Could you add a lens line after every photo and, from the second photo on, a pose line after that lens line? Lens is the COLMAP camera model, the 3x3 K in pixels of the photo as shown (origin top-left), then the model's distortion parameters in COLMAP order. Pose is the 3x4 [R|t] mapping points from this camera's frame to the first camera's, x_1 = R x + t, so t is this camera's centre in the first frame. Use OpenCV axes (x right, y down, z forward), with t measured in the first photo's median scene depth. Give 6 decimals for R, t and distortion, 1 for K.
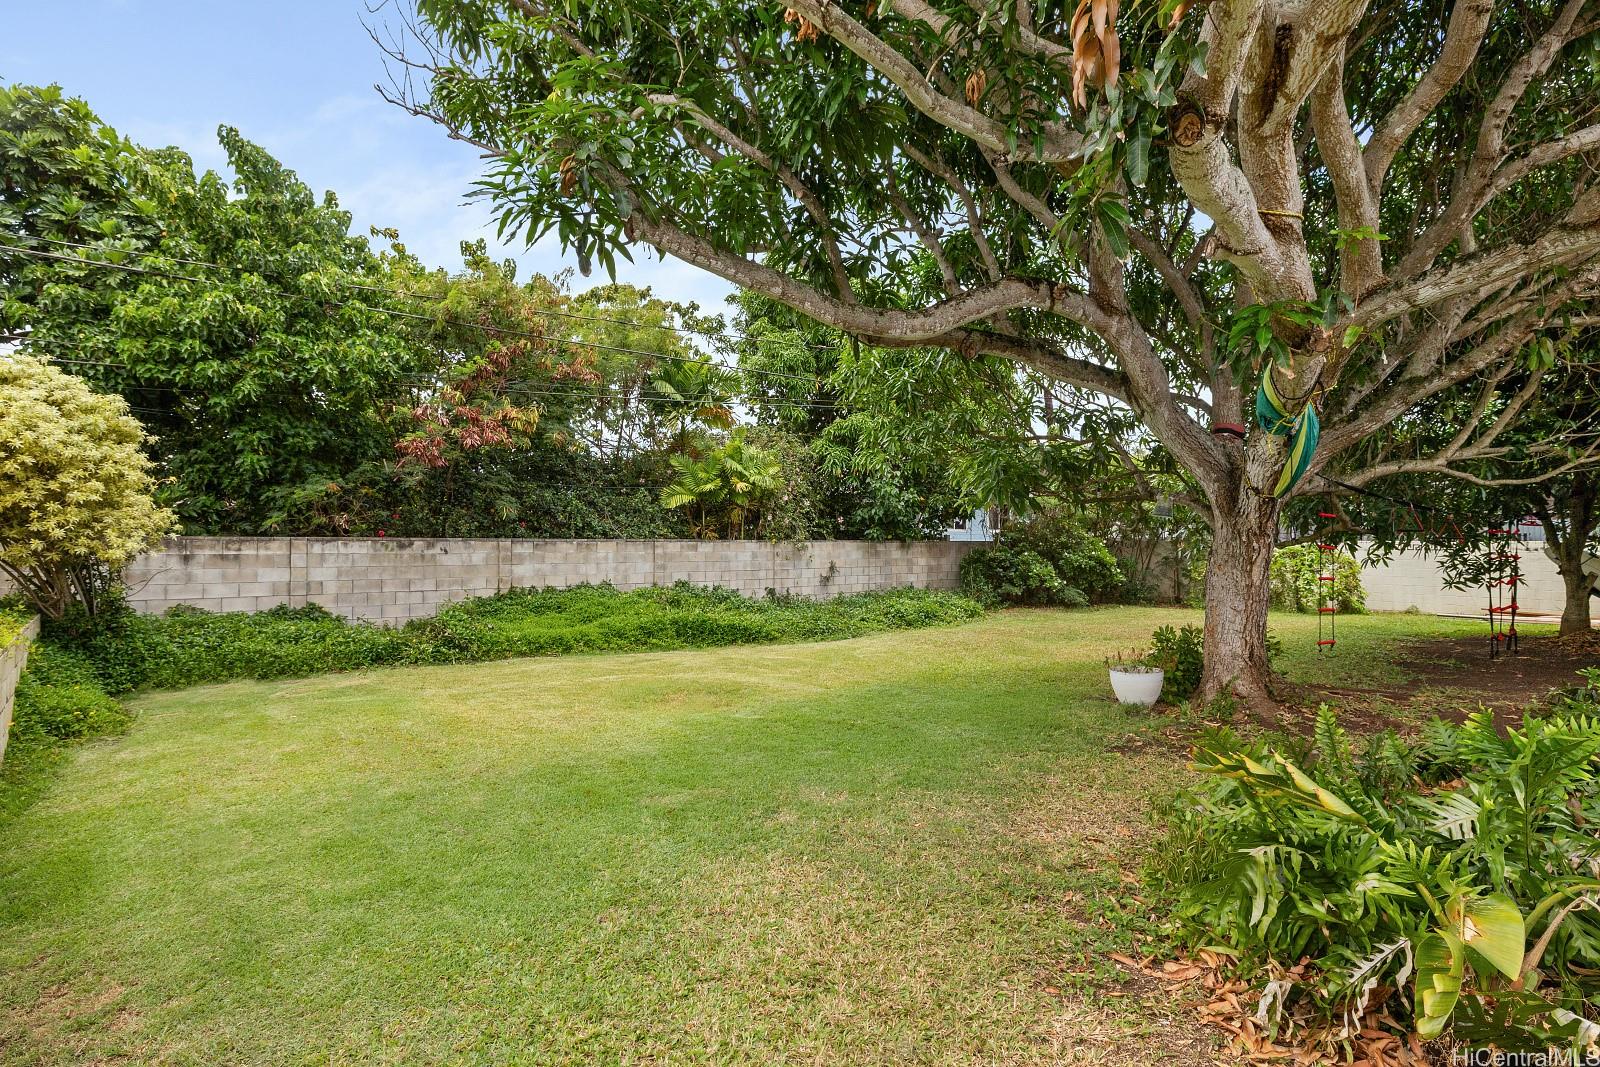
lens RADIAL K [[799.3, 0, 797.3], [0, 799.3, 533.8], [0, 0, 1]] dist [-0.003108, 0.001192]
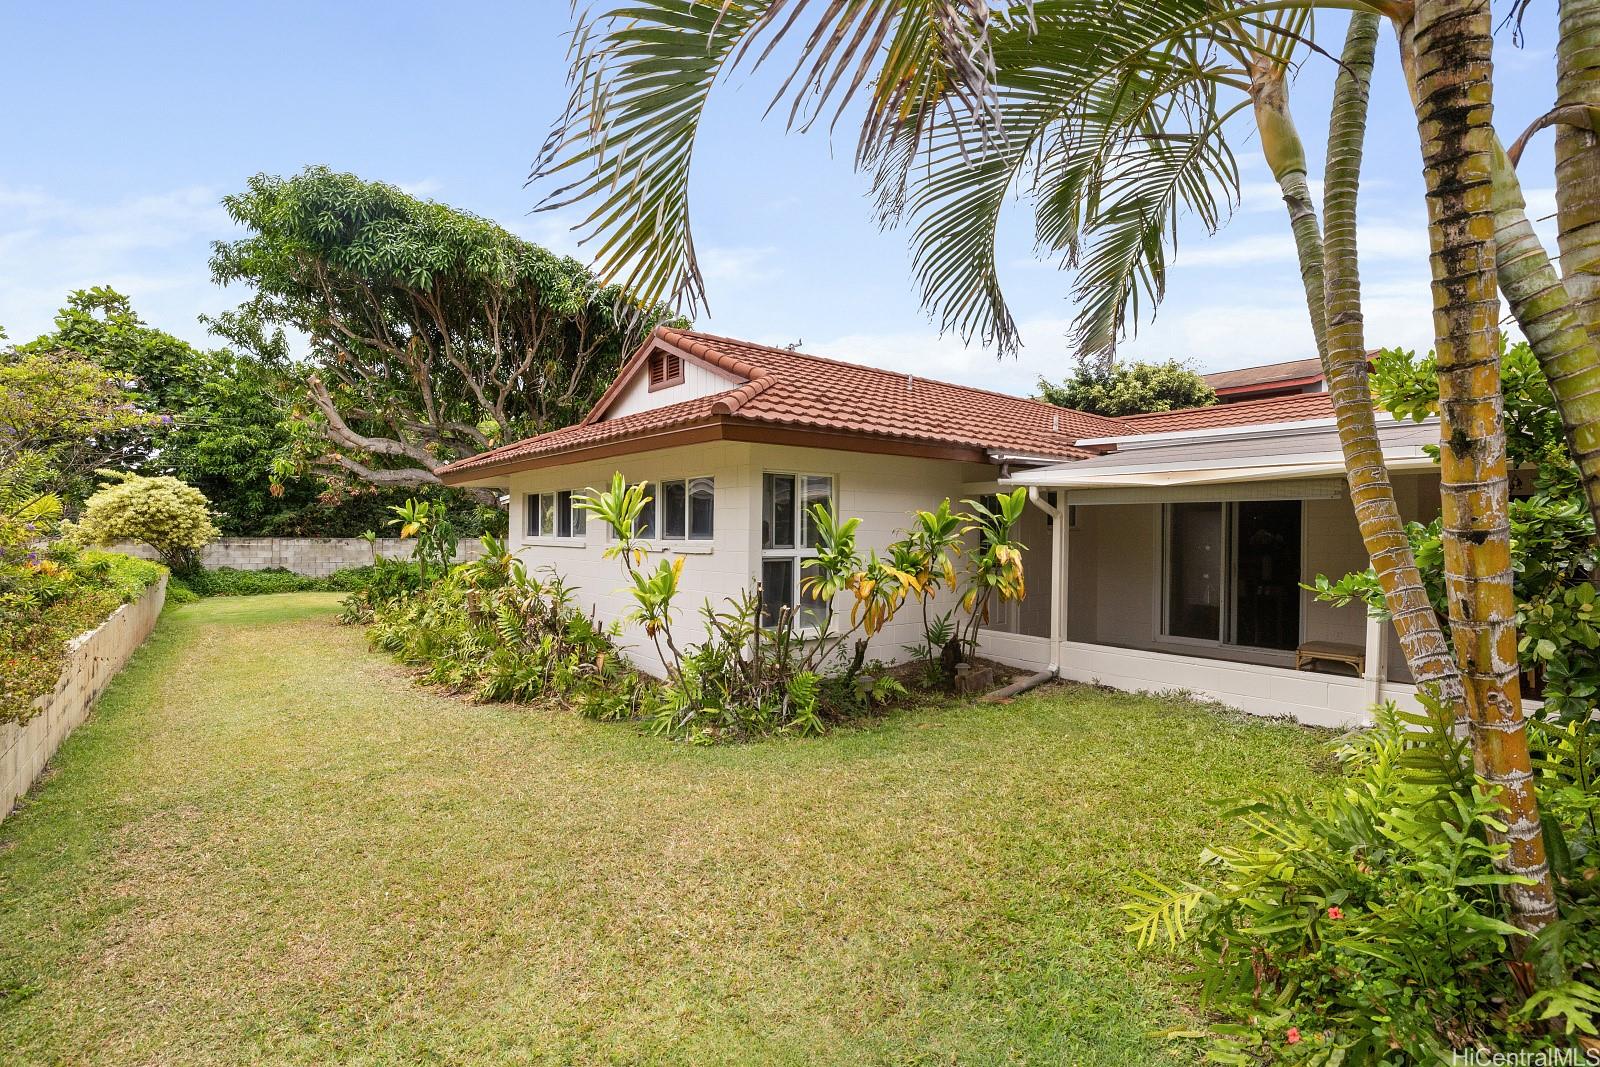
lens RADIAL K [[768.1, 0, 802.8], [0, 768.1, 535.1], [0, 0, 1]] dist [0.002230, 0.000119]
pose [[0.998330, 0.001491, -0.057754, 1.073986], [-0.000663, 0.999897, 0.014350, -0.038430], [0.057770, -0.014287, 0.998228, -1.183276]]
